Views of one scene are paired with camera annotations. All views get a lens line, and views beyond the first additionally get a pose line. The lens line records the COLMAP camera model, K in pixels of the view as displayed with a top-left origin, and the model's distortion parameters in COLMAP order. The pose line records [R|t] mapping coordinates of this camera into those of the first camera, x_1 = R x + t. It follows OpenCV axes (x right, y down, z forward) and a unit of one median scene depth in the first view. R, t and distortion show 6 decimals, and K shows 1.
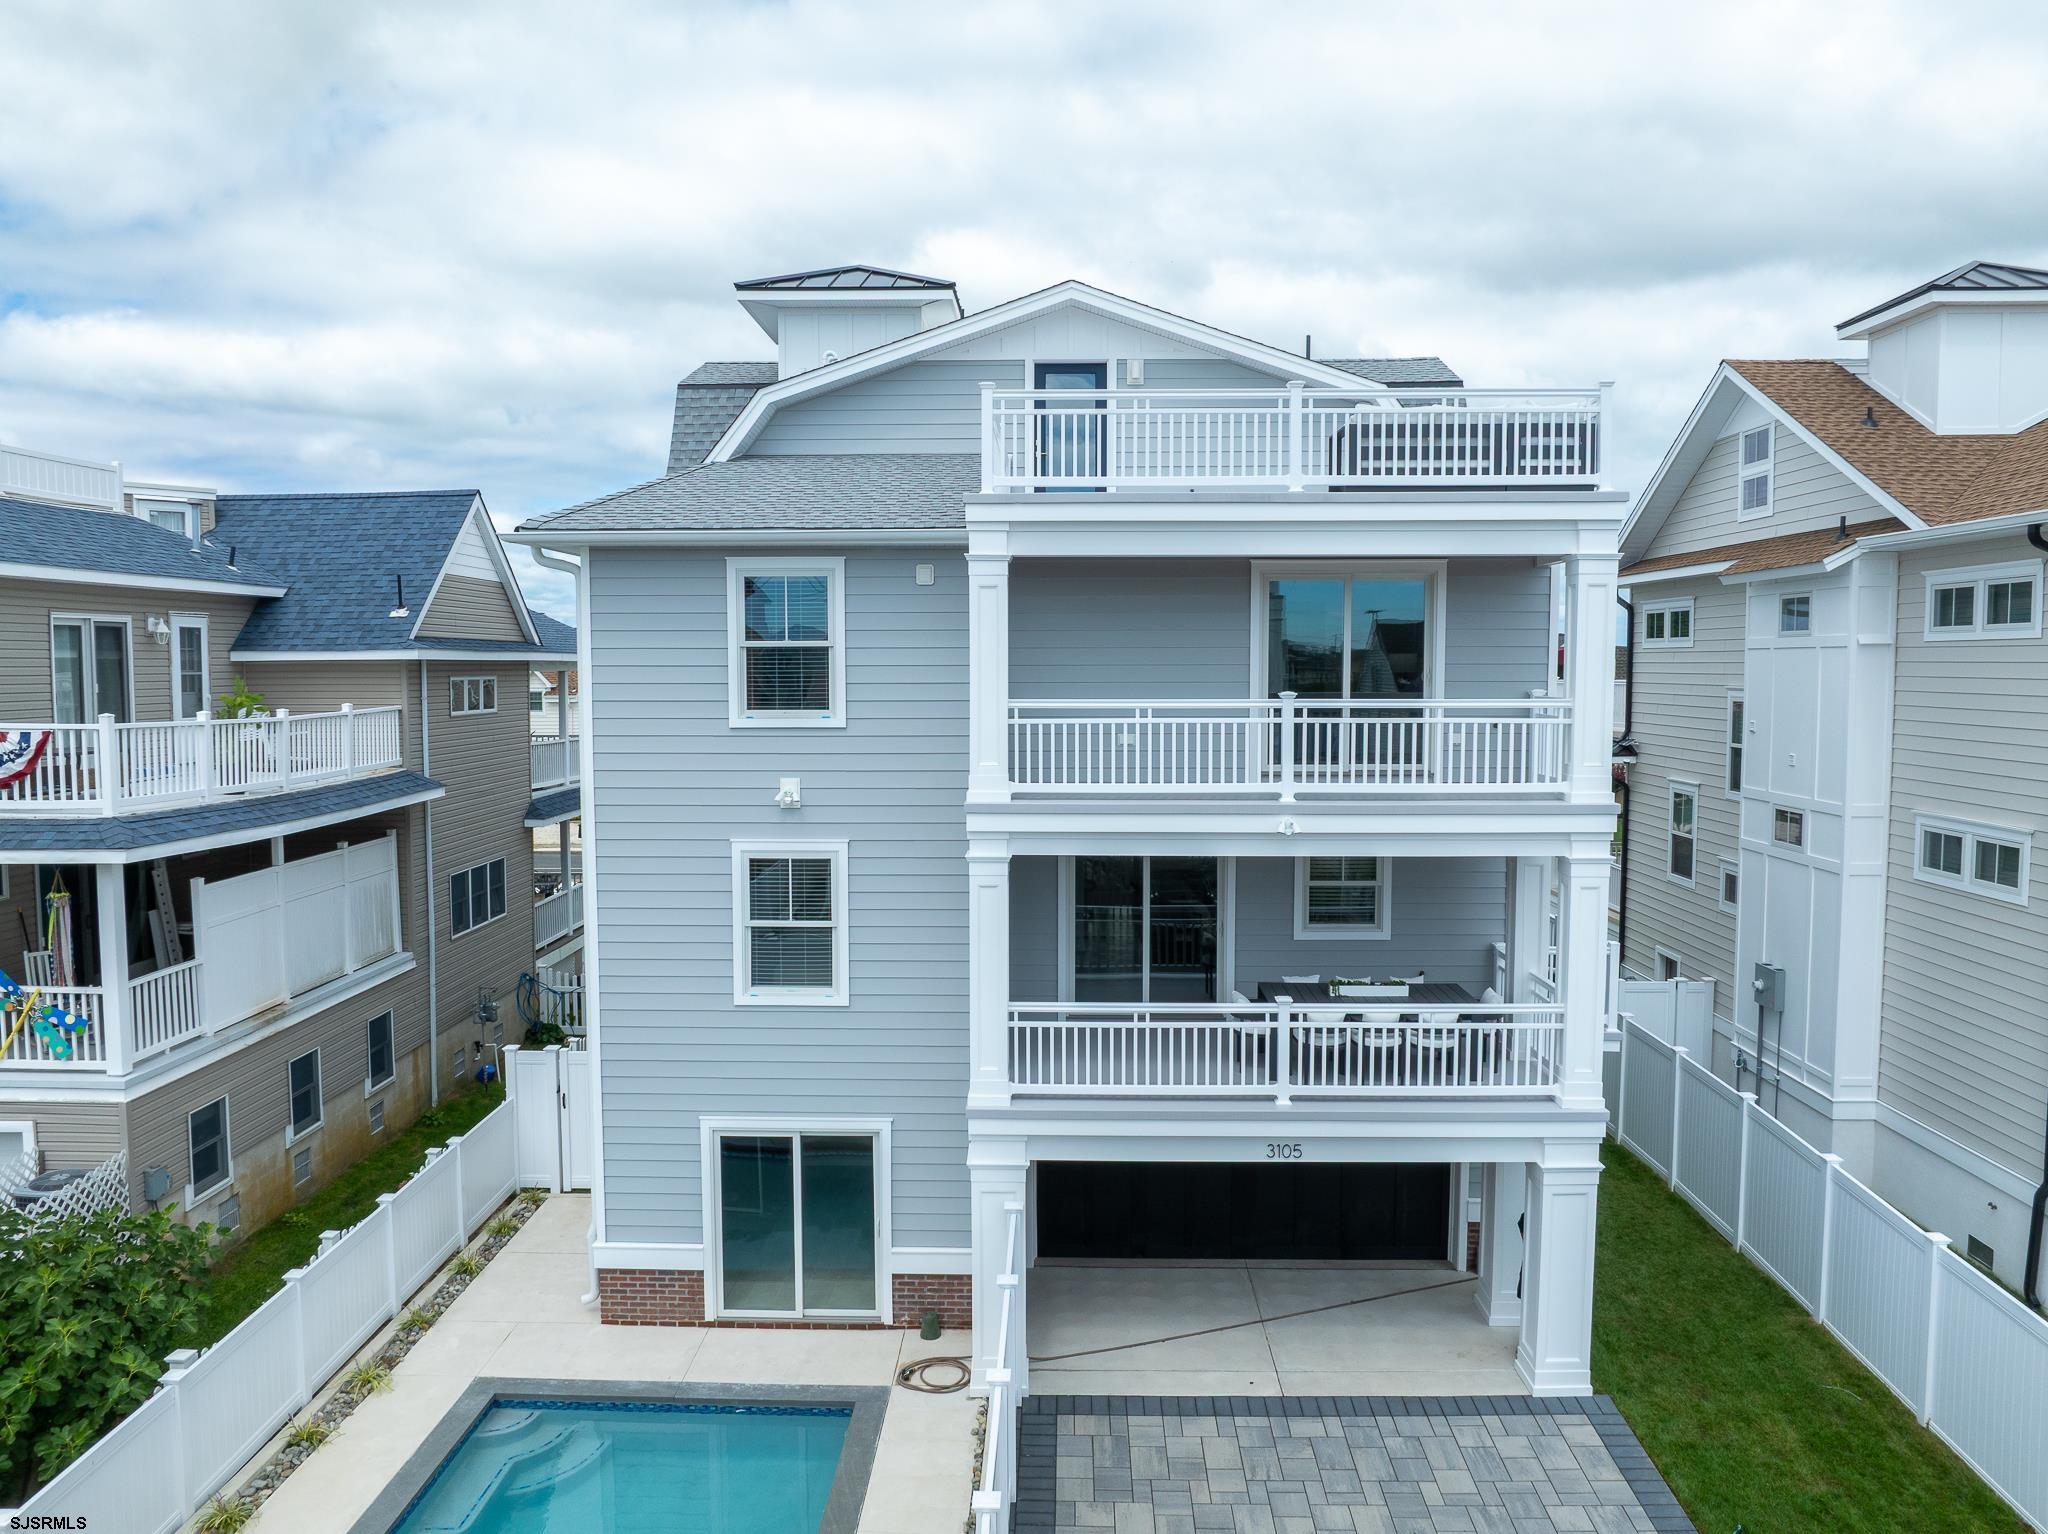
lens RADIAL K [[1440.5, 0, 1026.8], [0, 1440.5, 758.2], [0, 0, 1]] dist [-0.042933, 0.002060]
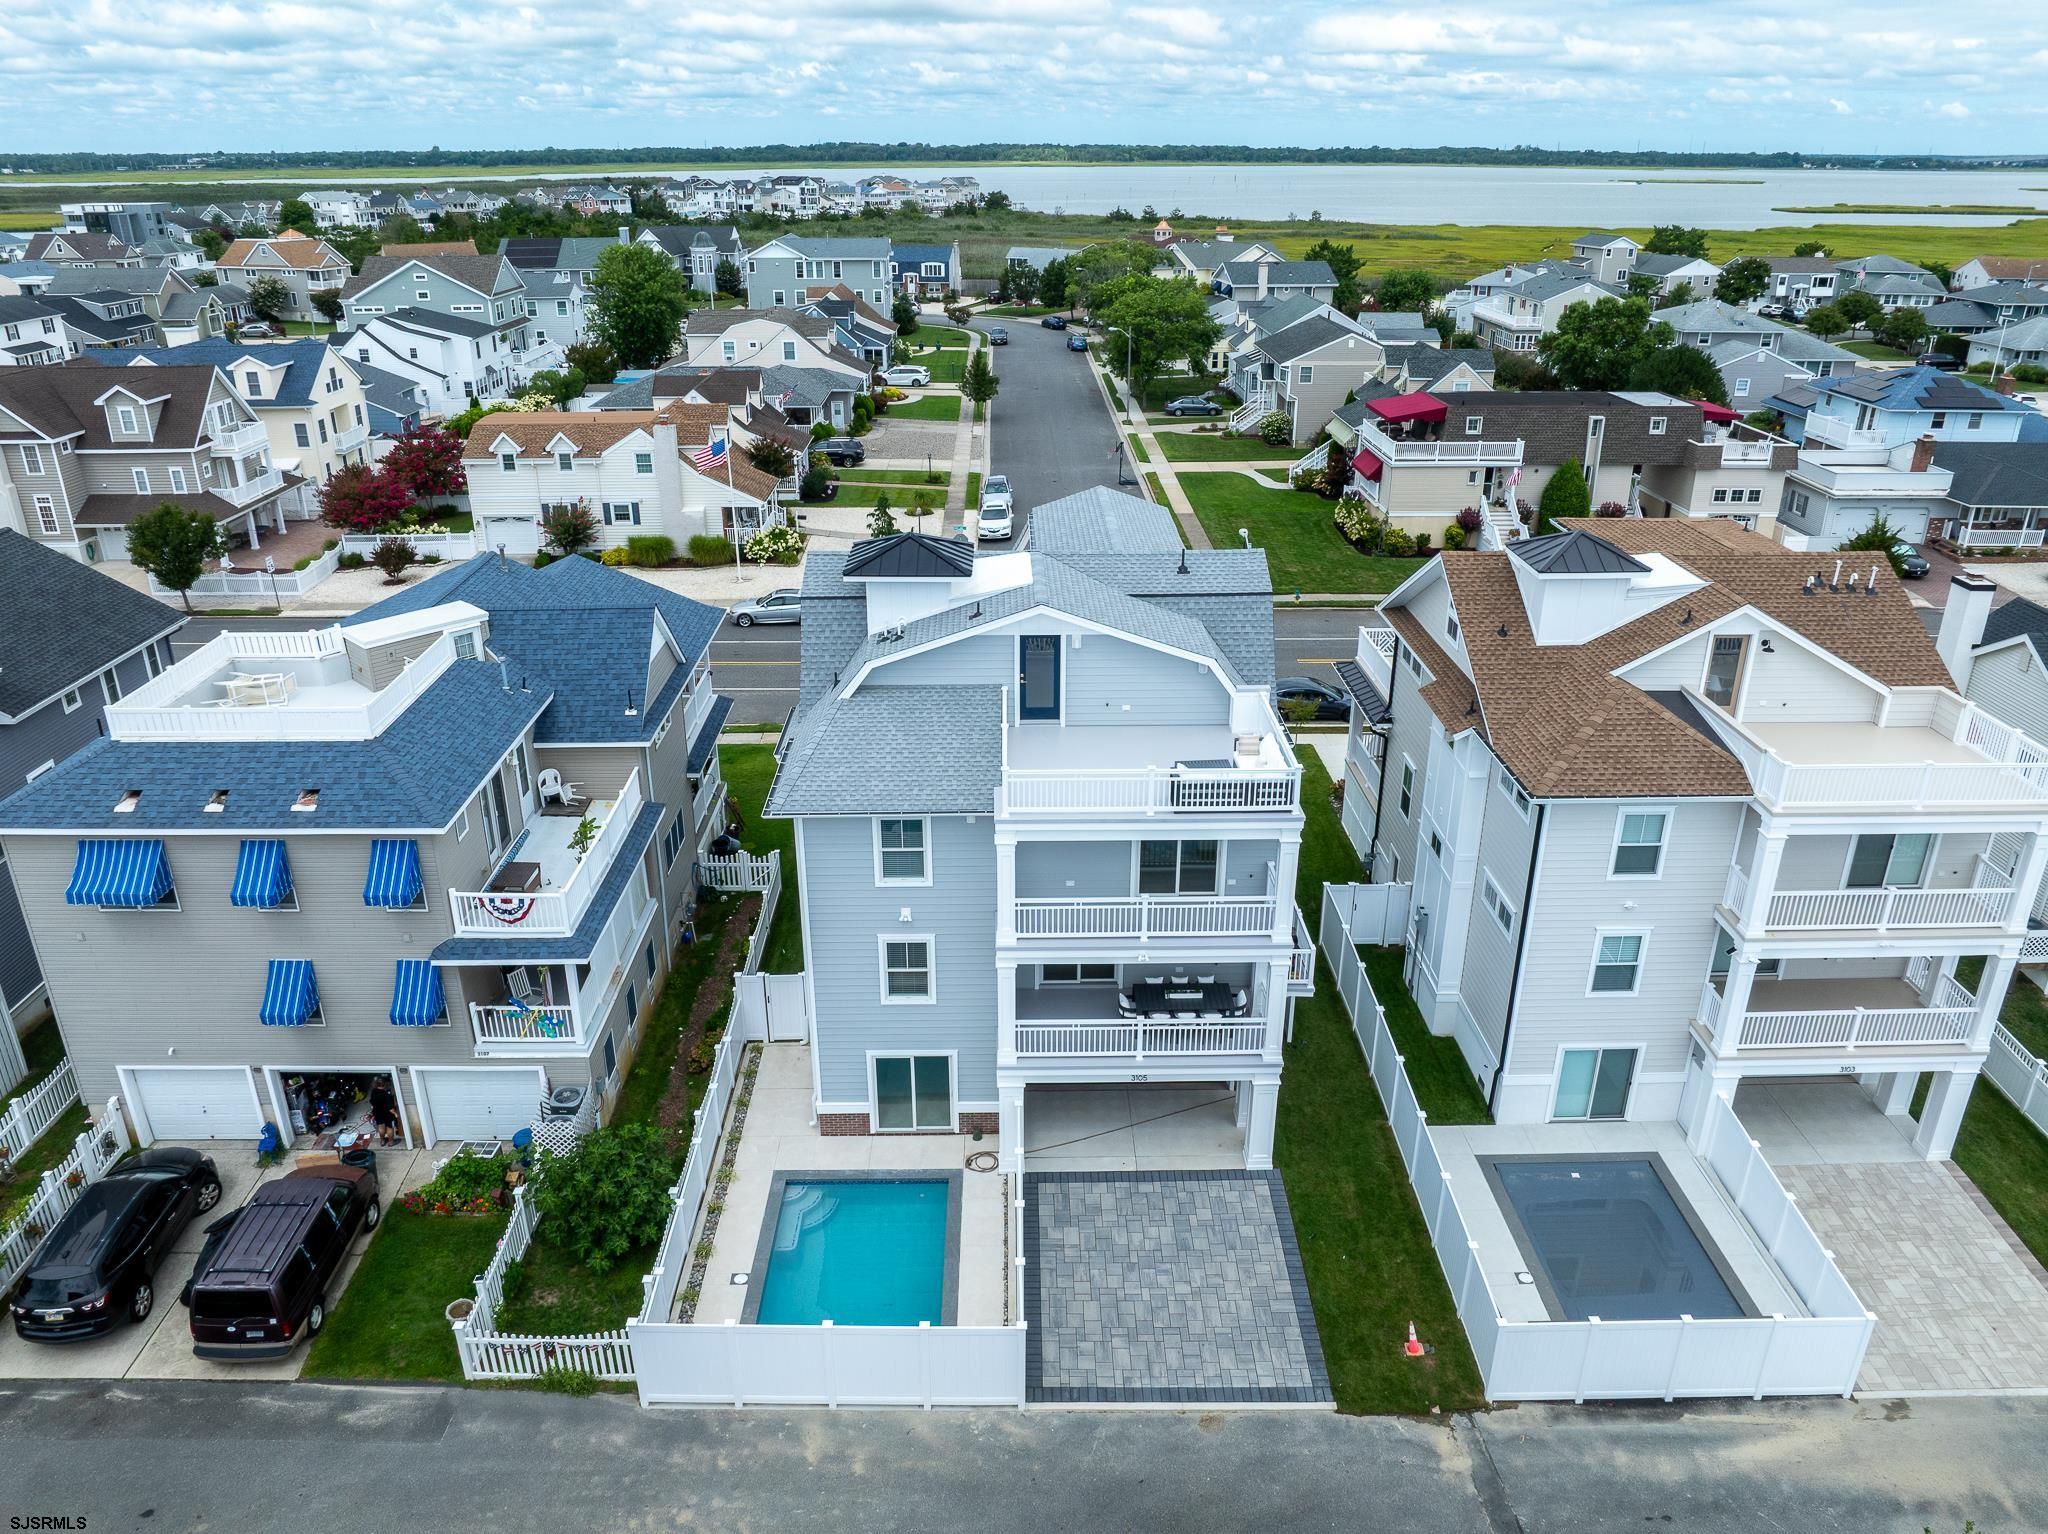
lens RADIAL K [[1440.5, 0, 1026.8], [0, 1440.5, 758.2], [0, 0, 1]] dist [-0.042933, 0.002060]
pose [[0.999130, -0.015550, 0.038690, -0.070844], [0.001950, 0.944272, 0.329160, -0.887928], [-0.041652, -0.328799, 0.943481, -0.894264]]
